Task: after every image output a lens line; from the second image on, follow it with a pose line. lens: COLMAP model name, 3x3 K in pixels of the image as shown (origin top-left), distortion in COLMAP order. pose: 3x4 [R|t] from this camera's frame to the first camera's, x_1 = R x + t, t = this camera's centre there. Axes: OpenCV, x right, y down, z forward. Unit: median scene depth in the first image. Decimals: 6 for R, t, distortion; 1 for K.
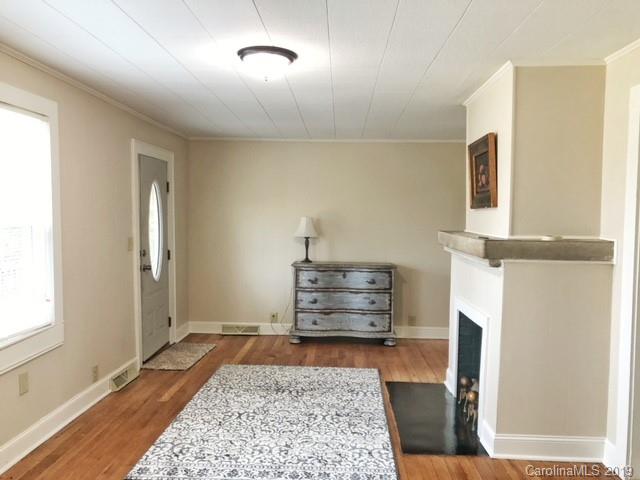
lens RADIAL K [[523.5, 0, 322.7], [0, 523.5, 242.1], [0, 0, 1]] dist [0.046272, -0.053030]
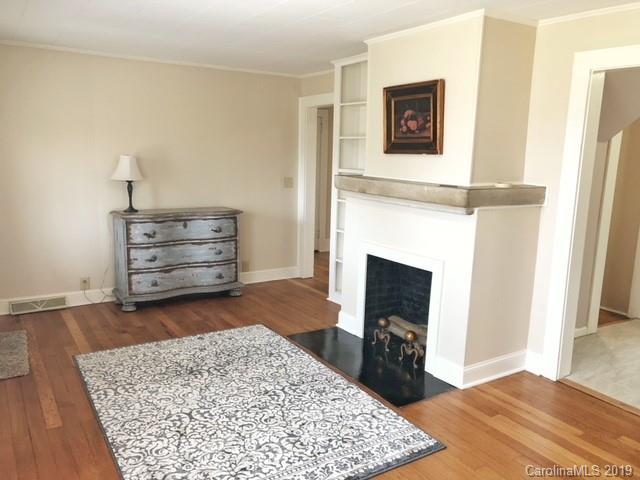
lens RADIAL K [[523.5, 0, 318.2], [0, 523.5, 240.0], [0, 0, 1]] dist [0.046272, -0.053030]
pose [[0.820028, -0.091301, 0.564994, -0.331993], [0.016380, 0.990533, 0.136293, -0.032398], [-0.572089, -0.102509, 0.813761, 0.206068]]
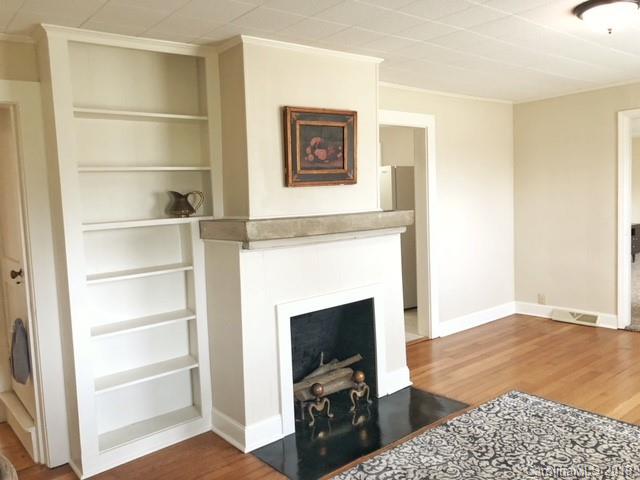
lens RADIAL K [[523.5, 0, 323.6], [0, 523.5, 239.6], [0, 0, 1]] dist [0.046272, -0.053030]
pose [[-0.667029, -0.043574, 0.743756, -0.294801], [0.078922, 0.988539, 0.128695, -0.069329], [-0.740839, 0.144543, -0.655945, 1.253664]]
